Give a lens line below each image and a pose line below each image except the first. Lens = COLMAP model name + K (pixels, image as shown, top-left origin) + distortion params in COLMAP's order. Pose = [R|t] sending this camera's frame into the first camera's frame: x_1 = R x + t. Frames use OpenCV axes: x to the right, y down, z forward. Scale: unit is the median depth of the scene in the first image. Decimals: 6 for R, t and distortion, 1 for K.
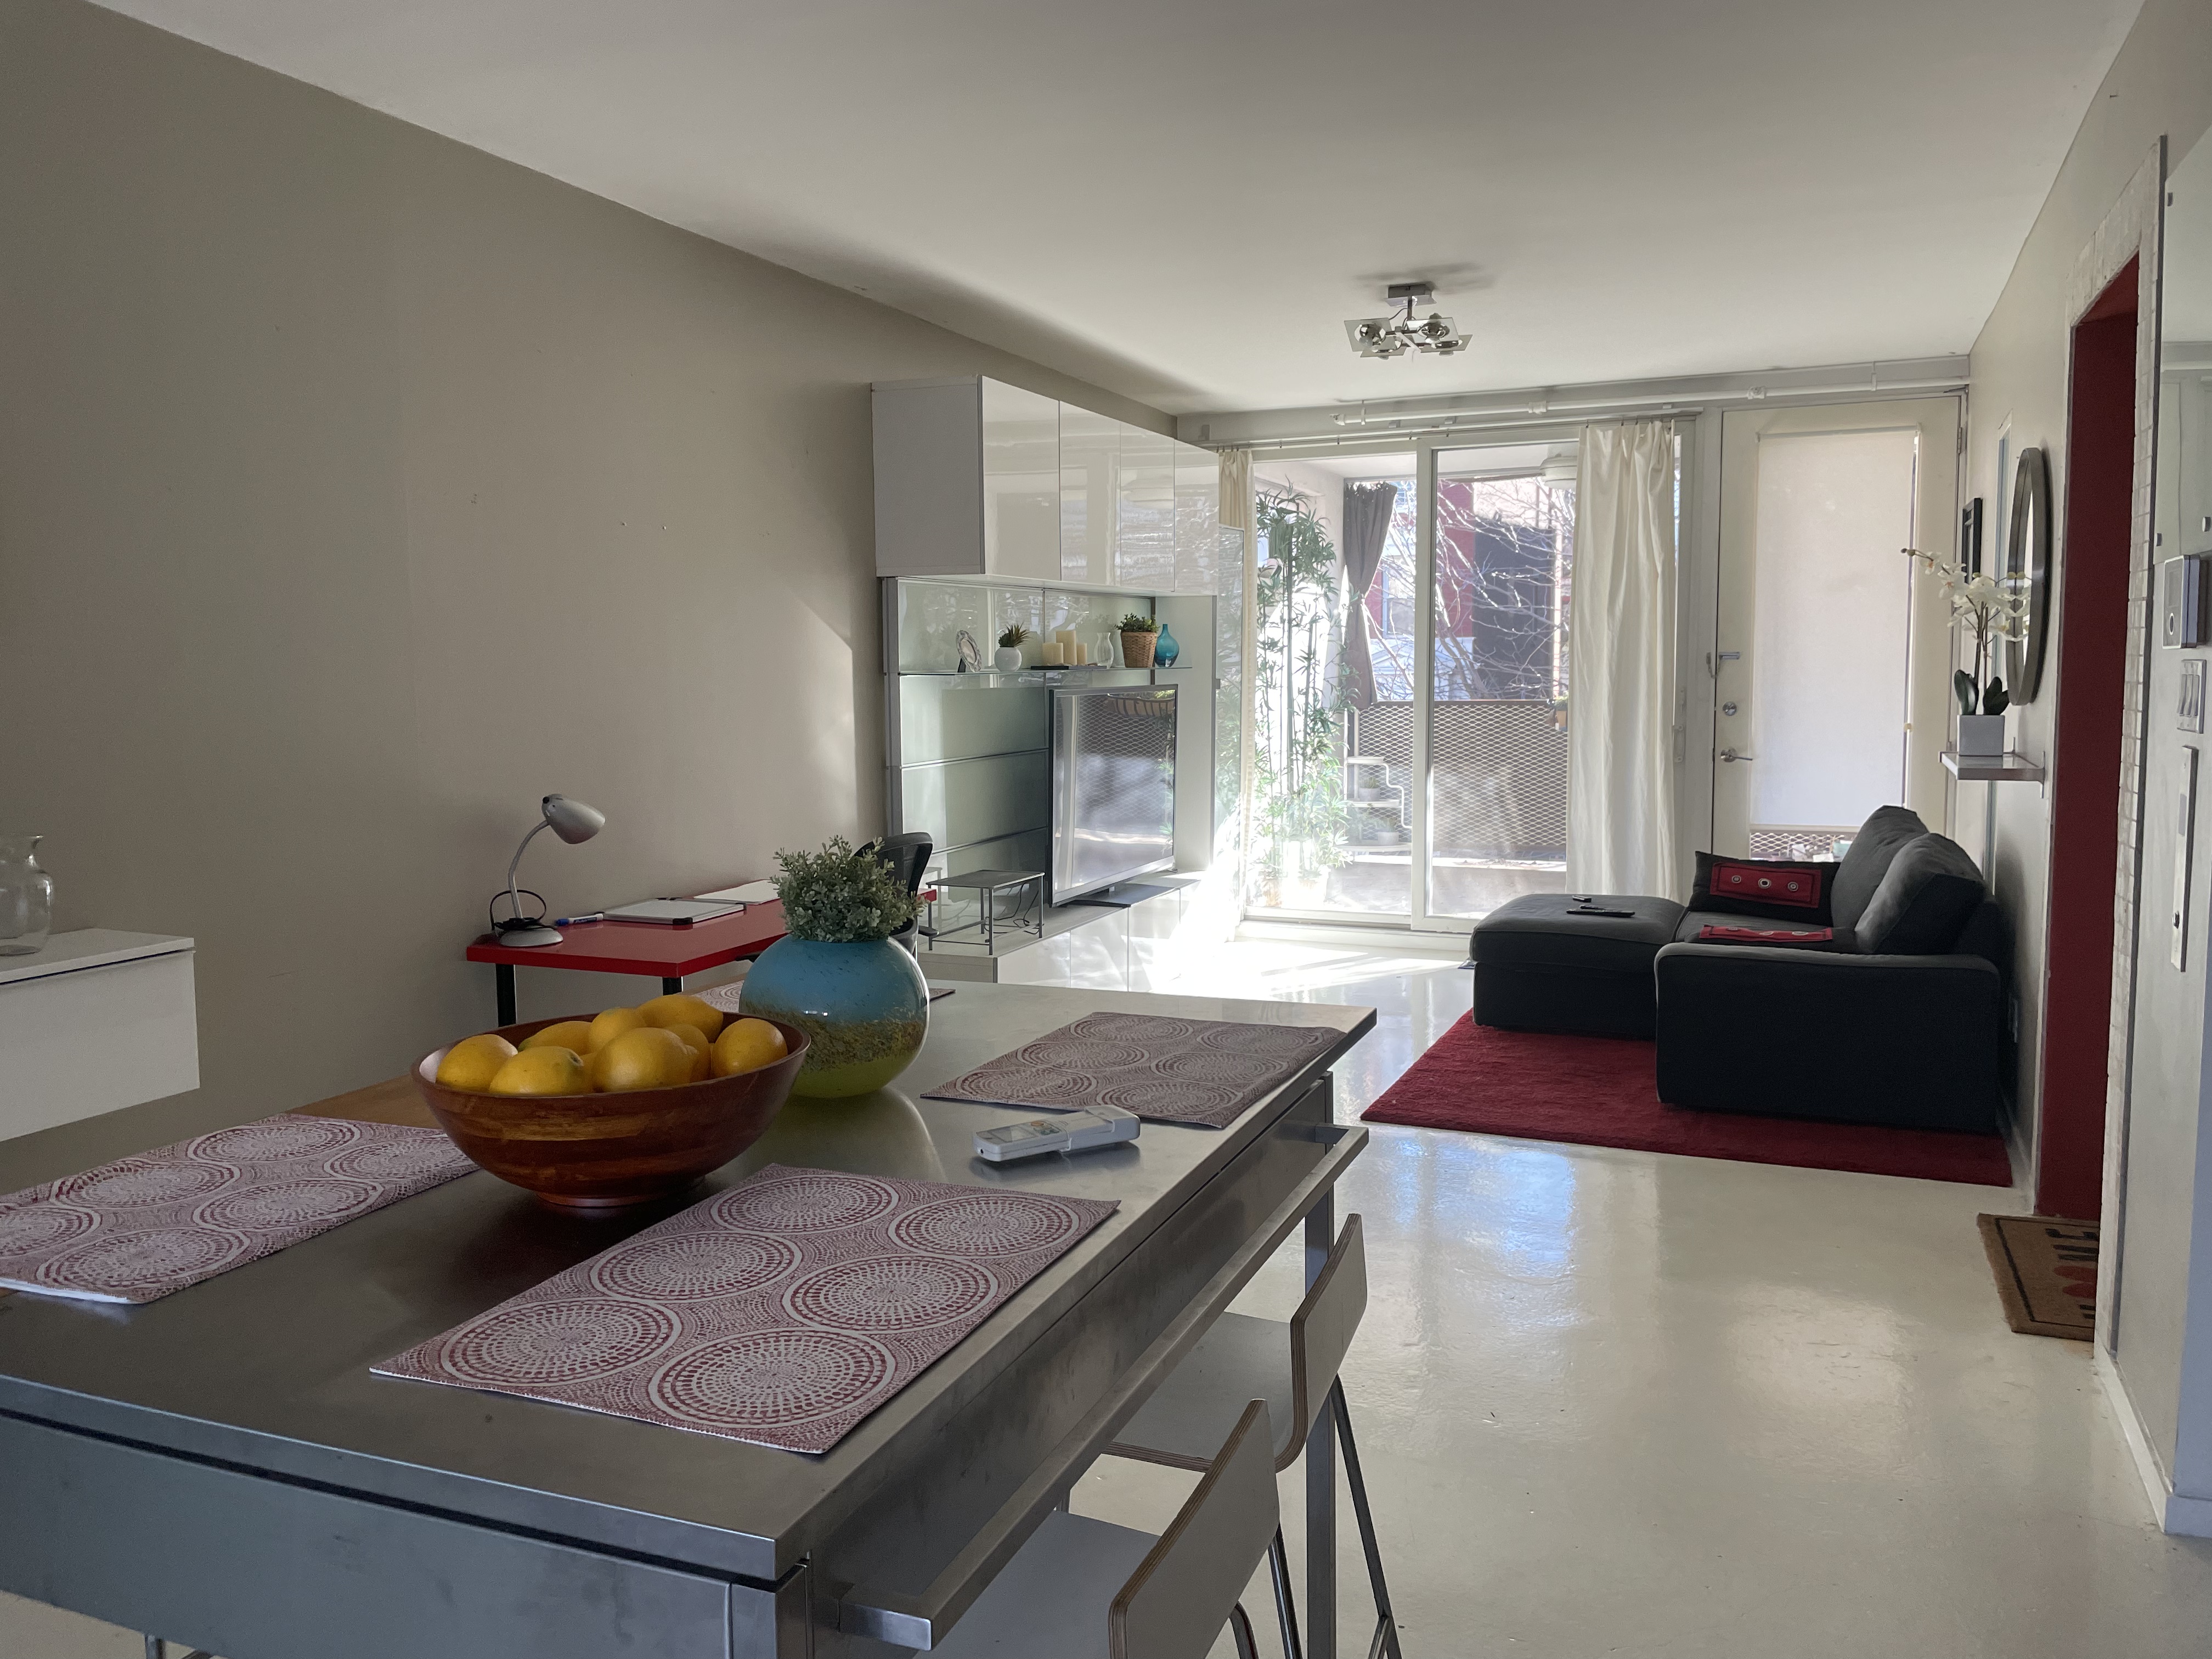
lens RADIAL K [[1684.3, 0, 1091.1], [0, 1684.3, 818.8], [0, 0, 1]] dist [0.089872, -0.128332]
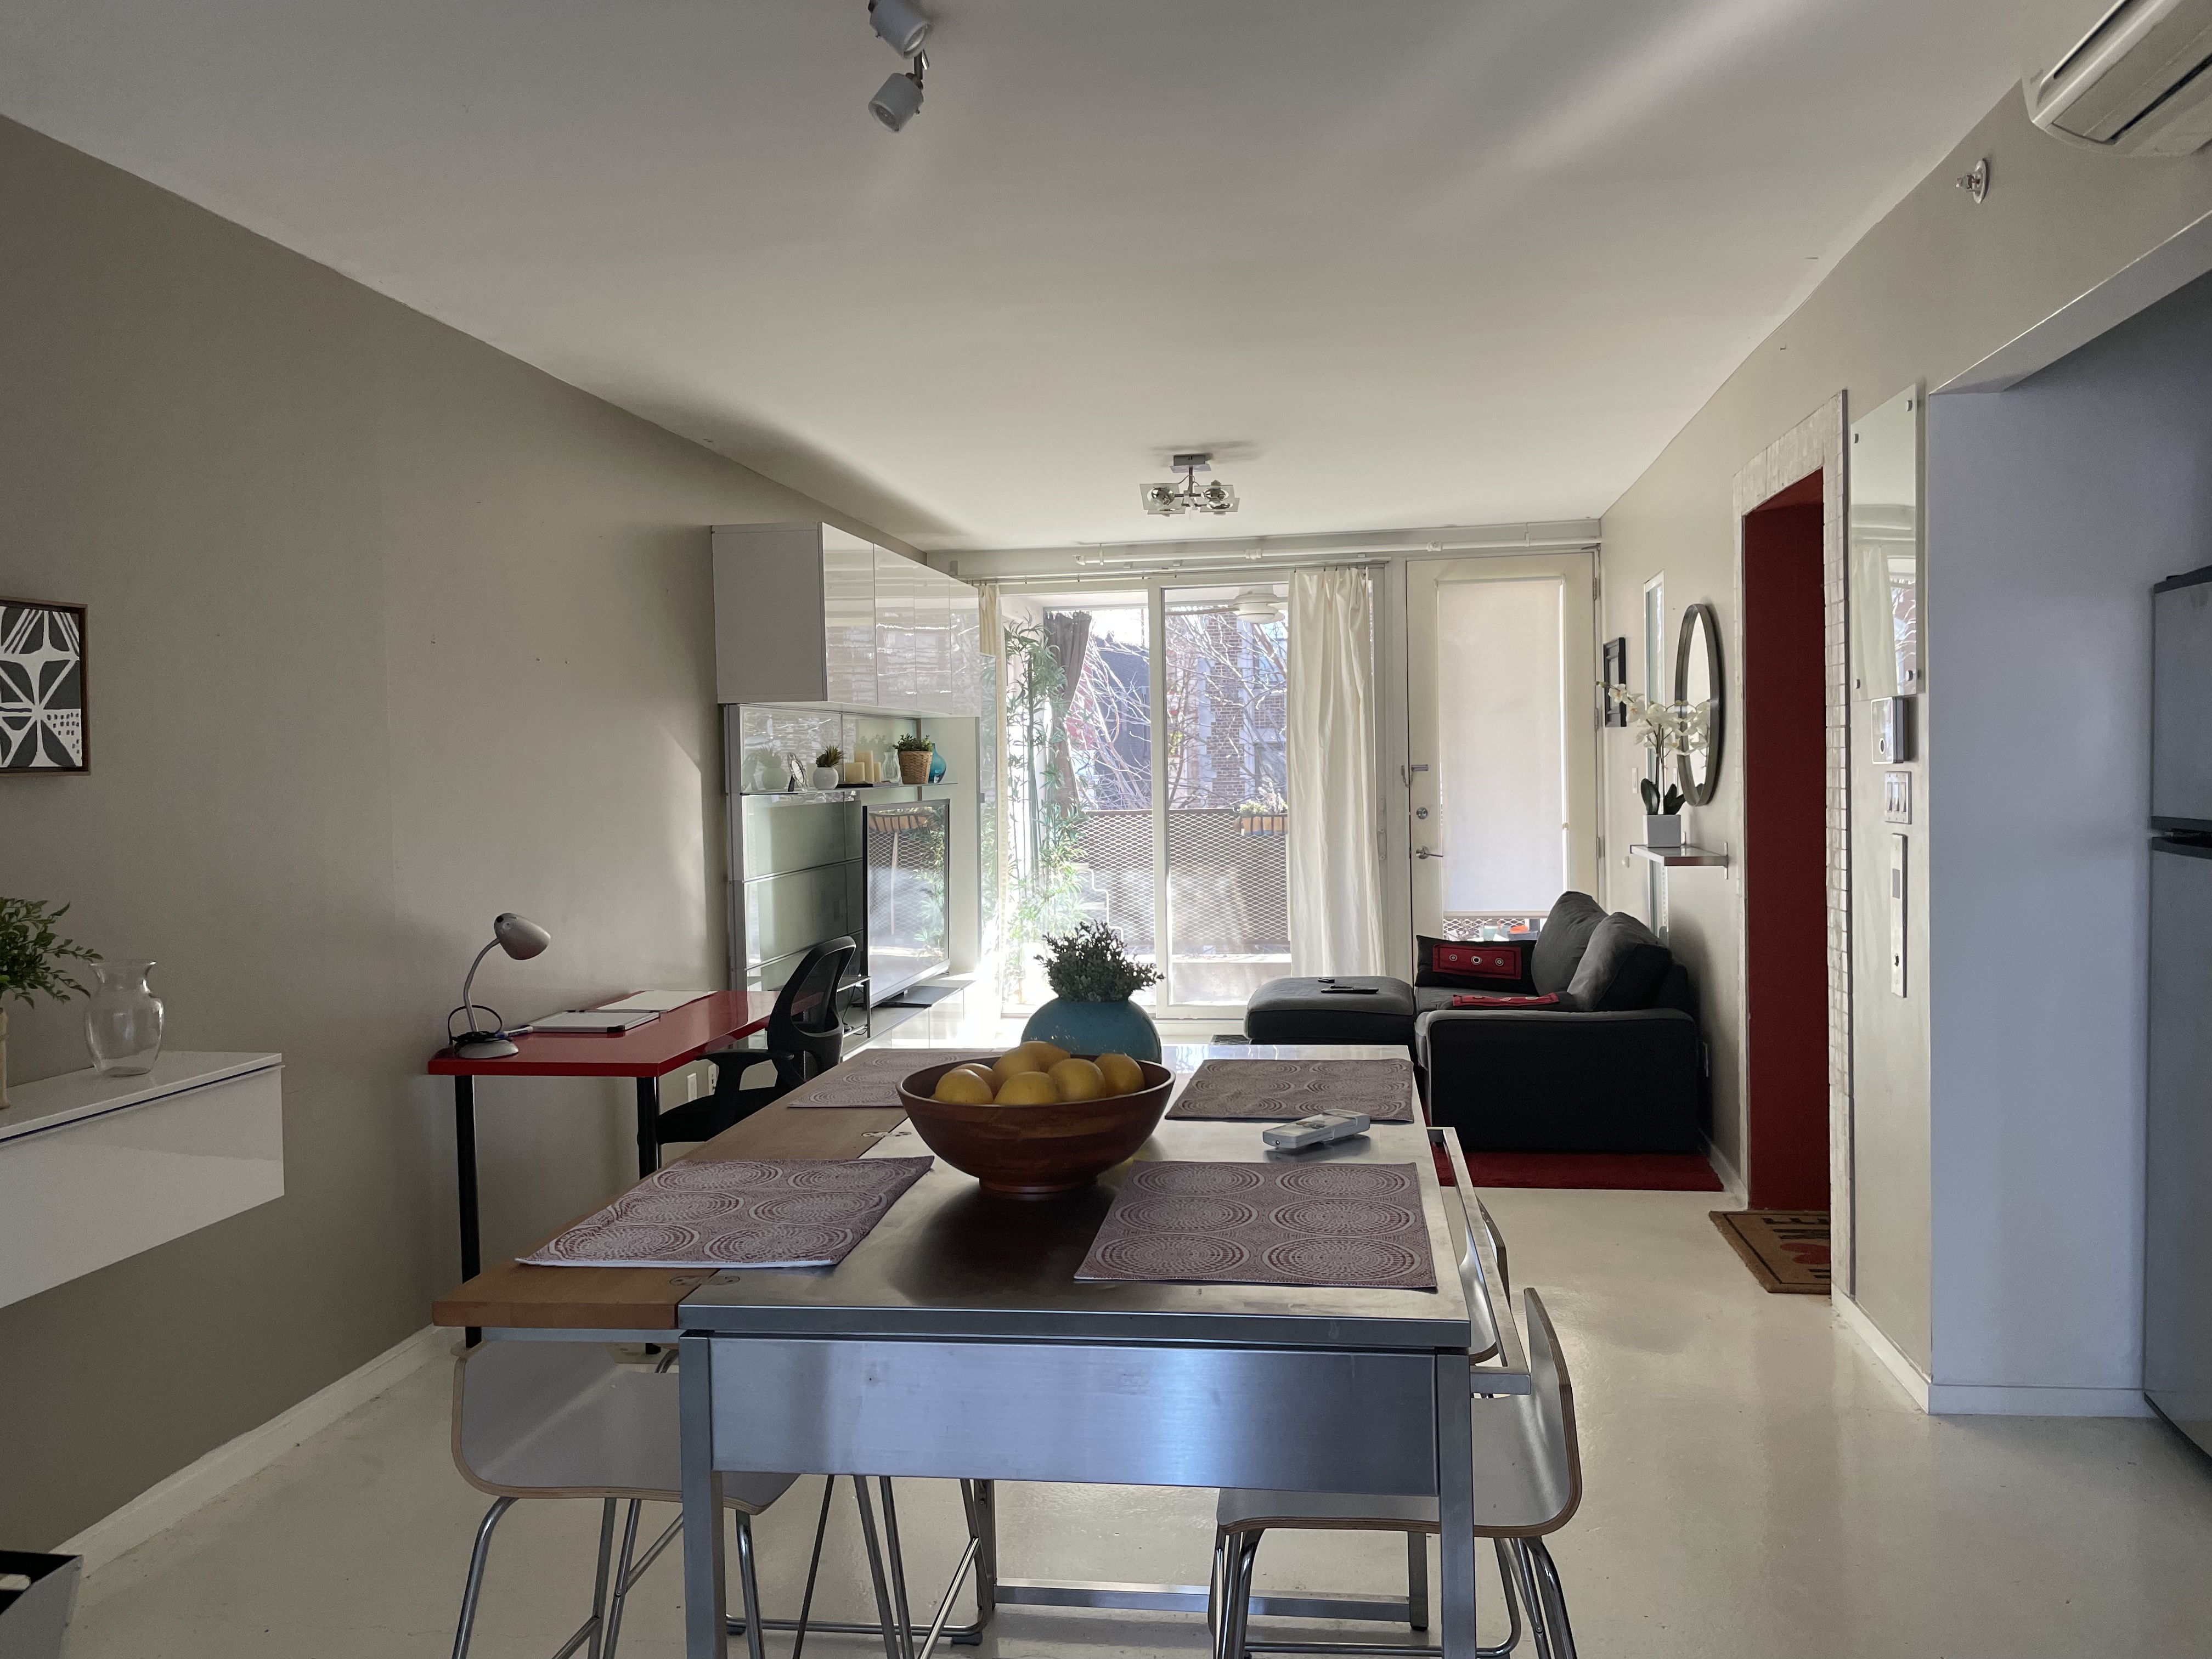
lens RADIAL K [[1684.3, 0, 1103.5], [0, 1684.3, 827.0], [0, 0, 1]] dist [0.089872, -0.128332]
pose [[0.970865, -0.020504, 0.238749, -0.134721], [0.035095, 0.997756, -0.057025, 0.003580], [-0.237044, 0.063742, 0.969406, -0.081029]]
